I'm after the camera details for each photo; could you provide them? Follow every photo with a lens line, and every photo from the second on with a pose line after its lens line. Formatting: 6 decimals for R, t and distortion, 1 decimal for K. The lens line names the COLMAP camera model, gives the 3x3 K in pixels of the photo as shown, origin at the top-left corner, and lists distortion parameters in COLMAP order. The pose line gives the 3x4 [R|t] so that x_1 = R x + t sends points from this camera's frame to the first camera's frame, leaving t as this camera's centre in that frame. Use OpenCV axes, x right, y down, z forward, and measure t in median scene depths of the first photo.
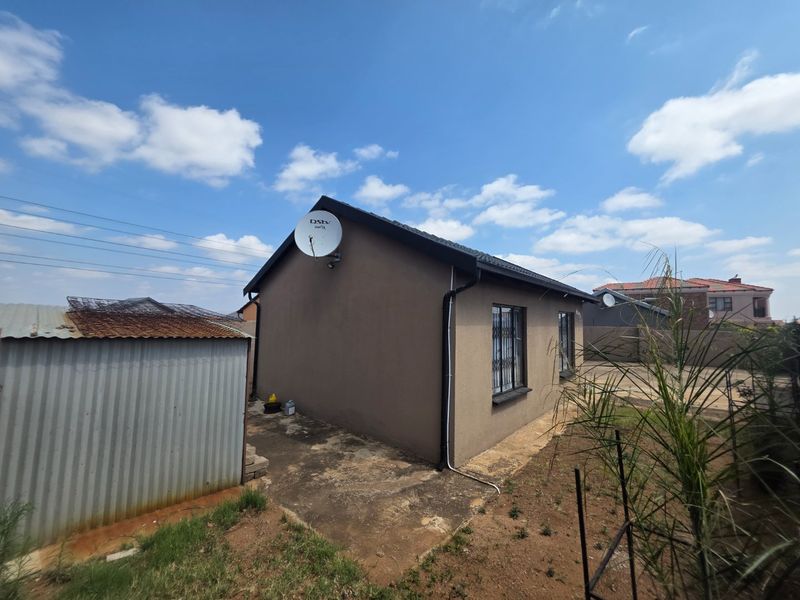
lens RADIAL K [[319.0, 0, 399.2], [0, 319.0, 300.2], [0, 0, 1]] dist [0.001186, 0.000039]
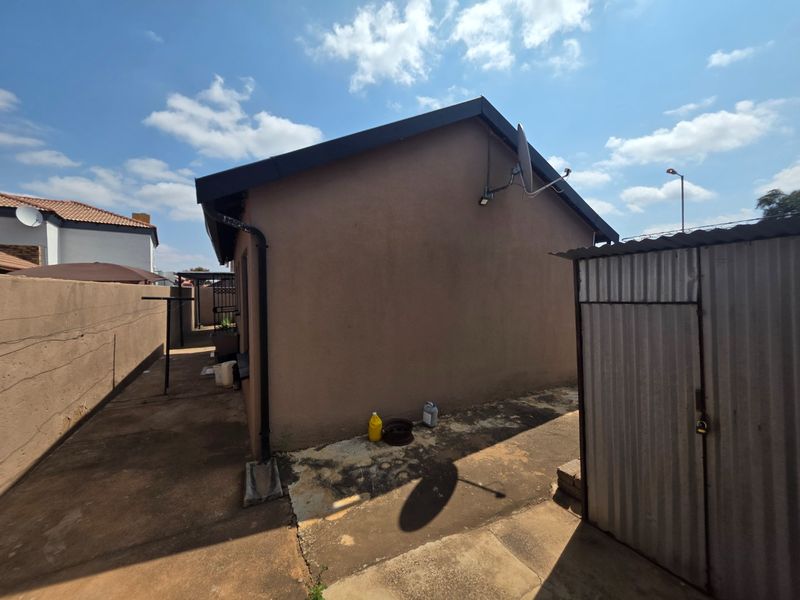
lens RADIAL K [[319.0, 0, 398.8], [0, 319.0, 296.2], [0, 0, 1]] dist [0.001186, 0.000039]
pose [[0.291603, -0.011935, 0.956465, -1.162379], [-0.076797, 0.996402, 0.035846, 0.117002], [-0.953451, -0.083907, 0.289638, 1.108396]]
